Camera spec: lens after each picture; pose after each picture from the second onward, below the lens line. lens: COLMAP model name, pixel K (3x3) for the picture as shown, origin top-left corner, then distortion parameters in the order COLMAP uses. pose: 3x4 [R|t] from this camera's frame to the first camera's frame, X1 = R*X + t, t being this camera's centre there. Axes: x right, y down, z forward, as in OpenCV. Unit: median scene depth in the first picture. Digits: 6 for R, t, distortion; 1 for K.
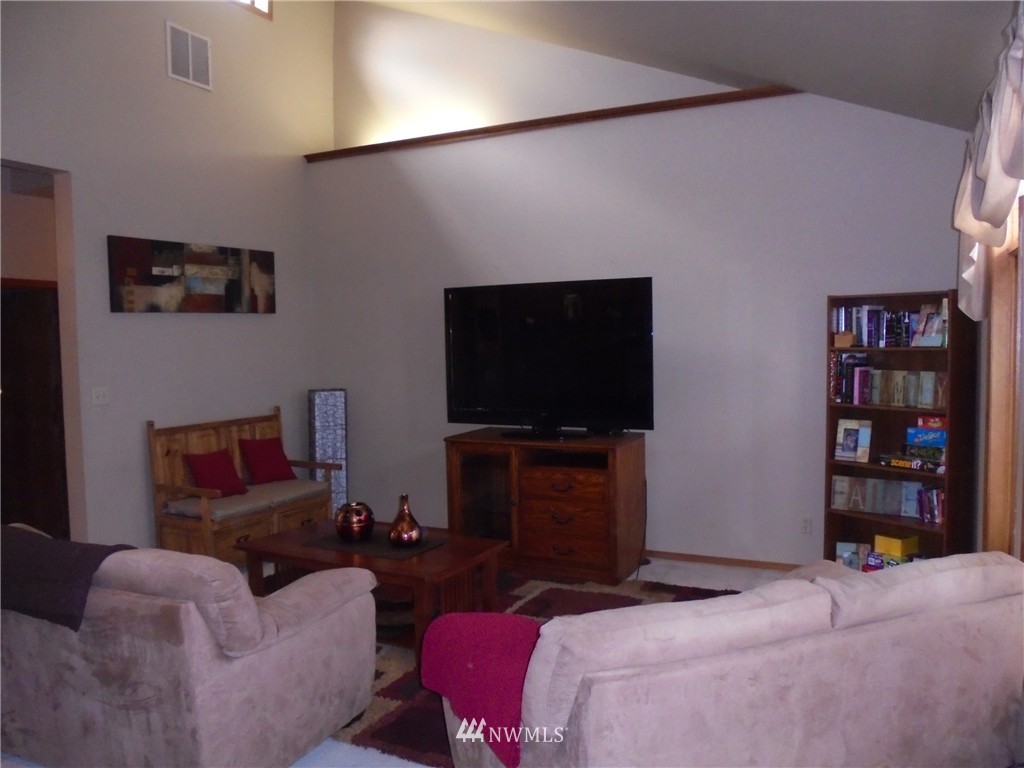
lens RADIAL K [[803.1, 0, 512.0], [0, 803.1, 384.0], [0, 0, 1]] dist [-0.007698, -0.001639]
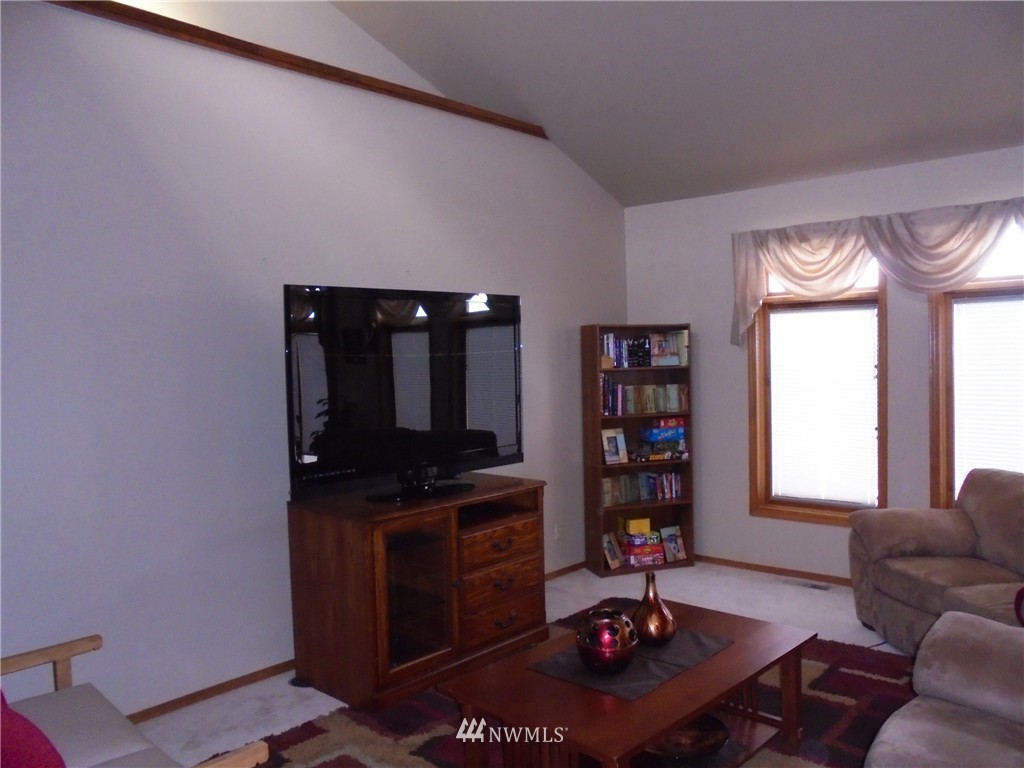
lens RADIAL K [[803.1, 0, 512.0], [0, 803.1, 384.0], [0, 0, 1]] dist [-0.007698, -0.001639]
pose [[0.293833, -0.030540, 0.955369, -0.793767], [0.077669, 0.996947, 0.007981, -0.045084], [-0.952696, 0.071857, 0.295308, 0.820957]]
